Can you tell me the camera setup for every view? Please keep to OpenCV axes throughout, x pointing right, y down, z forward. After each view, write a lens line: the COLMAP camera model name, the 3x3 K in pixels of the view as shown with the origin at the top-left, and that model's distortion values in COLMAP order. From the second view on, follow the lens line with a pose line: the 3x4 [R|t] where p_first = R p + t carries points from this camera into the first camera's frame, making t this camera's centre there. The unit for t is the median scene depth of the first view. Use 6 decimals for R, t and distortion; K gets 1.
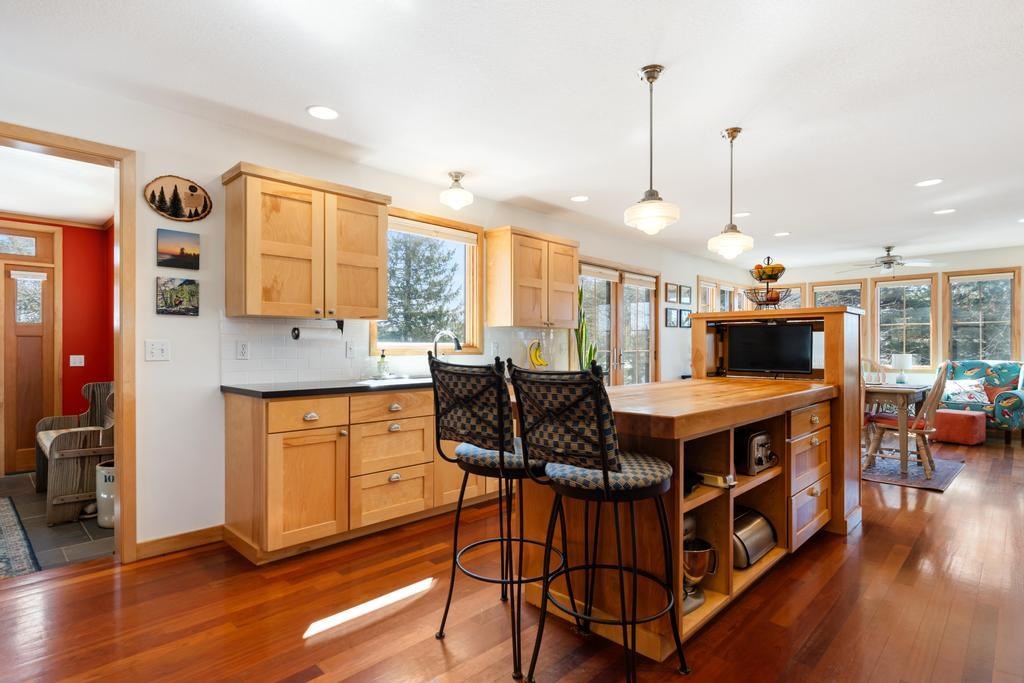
lens RADIAL K [[525.4, 0, 508.7], [0, 525.4, 347.5], [0, 0, 1]] dist [-0.000397, -0.000846]
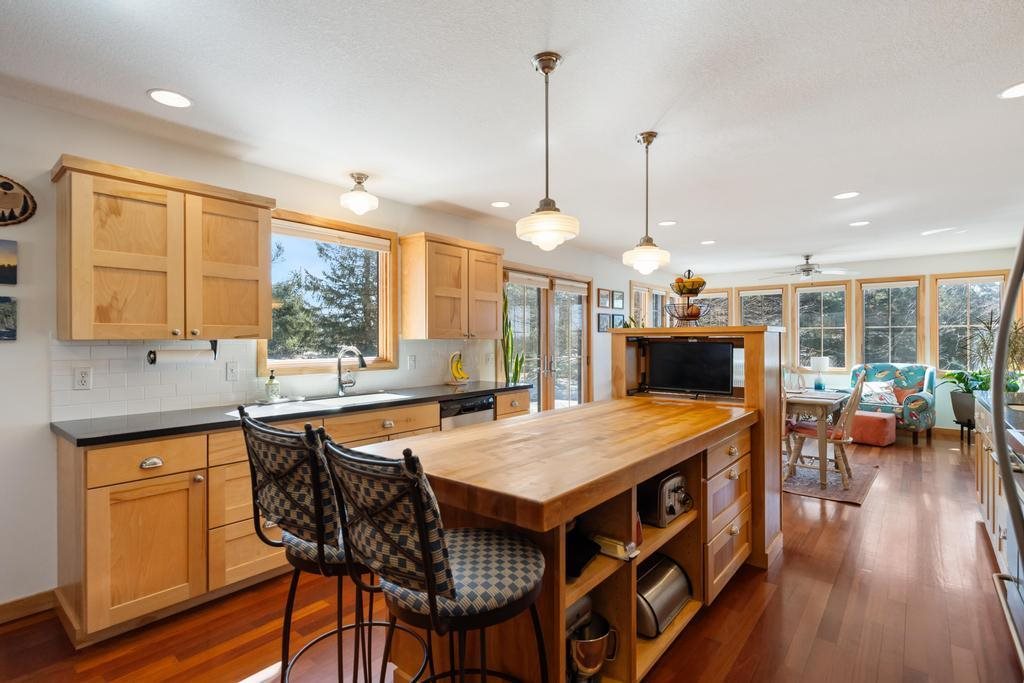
lens RADIAL K [[492.5, 0, 507.8], [0, 492.5, 341.1], [0, 0, 1]] dist [-0.003356, 0.000246]
pose [[0.996771, -0.003739, 0.080214, 0.092439], [0.003606, 0.999992, 0.001810, -0.045257], [-0.080220, -0.001515, 0.996776, 0.132956]]
